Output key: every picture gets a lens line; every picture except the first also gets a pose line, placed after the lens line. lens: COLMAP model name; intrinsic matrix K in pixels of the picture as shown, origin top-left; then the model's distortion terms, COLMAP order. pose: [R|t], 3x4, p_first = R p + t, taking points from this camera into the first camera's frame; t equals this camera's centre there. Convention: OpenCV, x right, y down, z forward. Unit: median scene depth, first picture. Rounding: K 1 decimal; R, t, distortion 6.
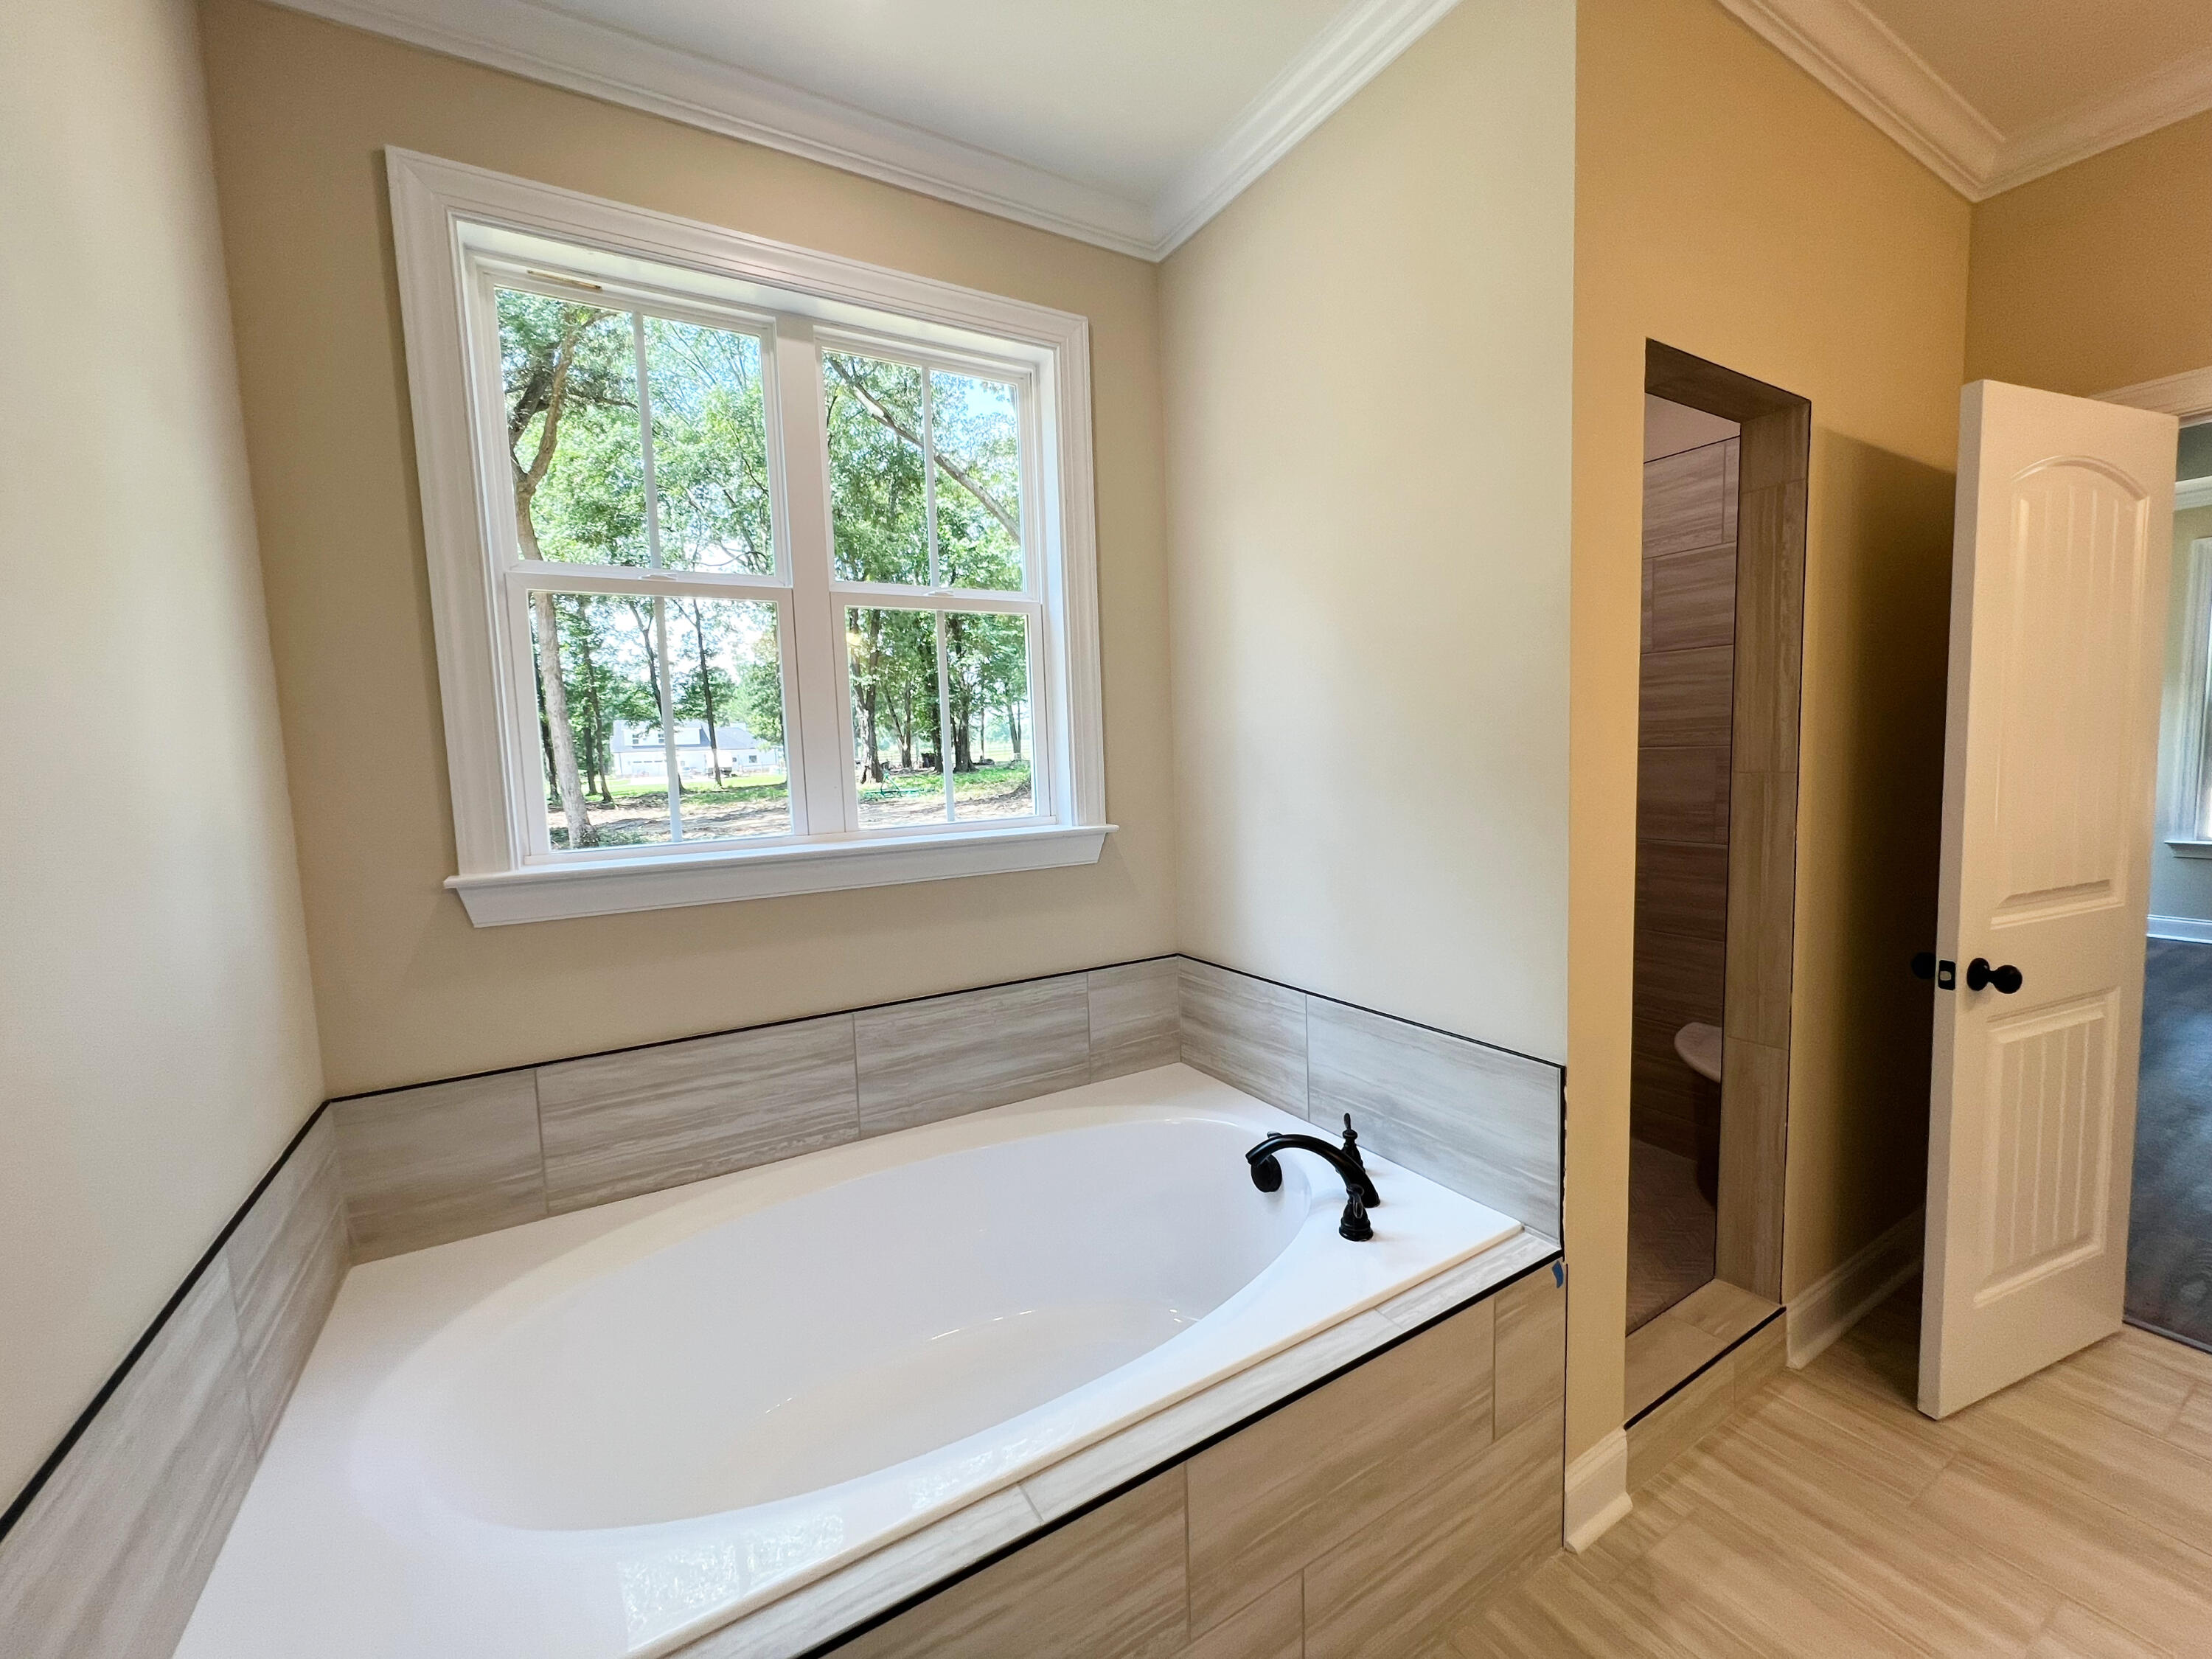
lens RADIAL K [[888.9, 0, 1106.0], [0, 888.9, 829.5], [0, 0, 1]] dist [-0.001032, 0.000632]
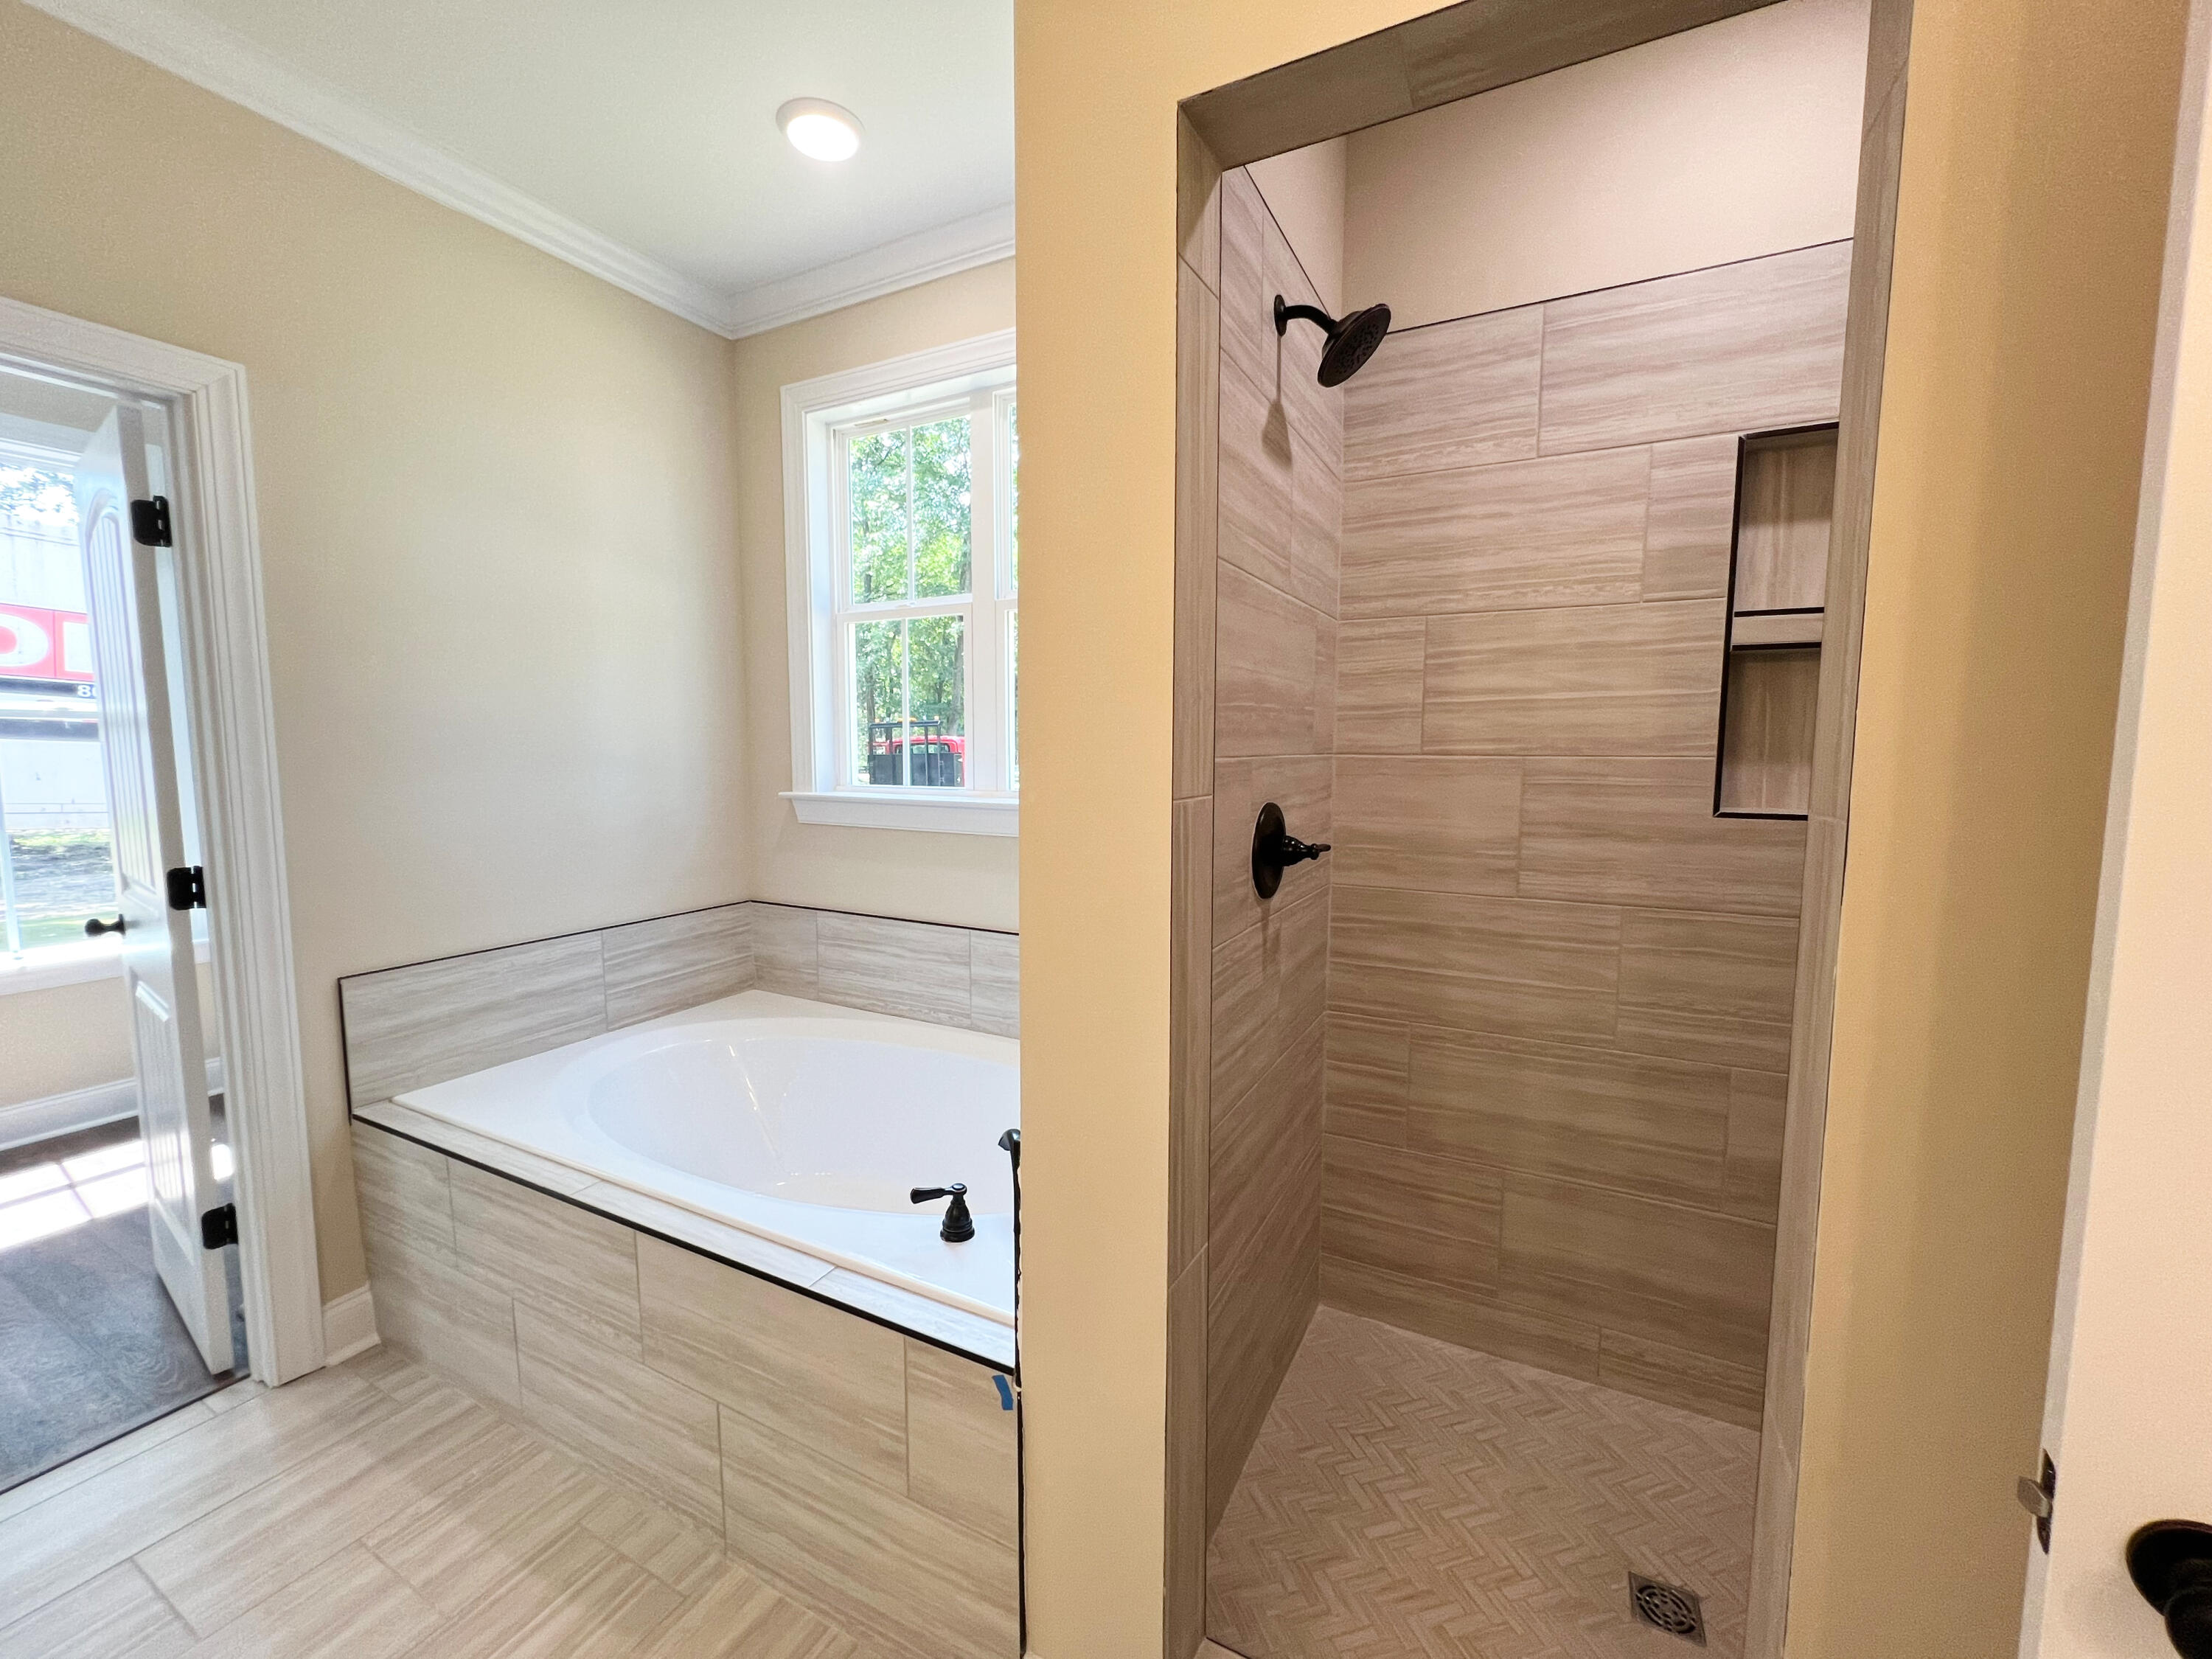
lens RADIAL K [[888.9, 0, 1106.0], [0, 888.9, 829.5], [0, 0, 1]] dist [-0.001032, 0.000632]
pose [[0.525364, 0.115545, -0.842996, 1.034218], [-0.099319, 0.992292, 0.074112, -0.061858], [0.845061, 0.044790, 0.532790, 0.555510]]
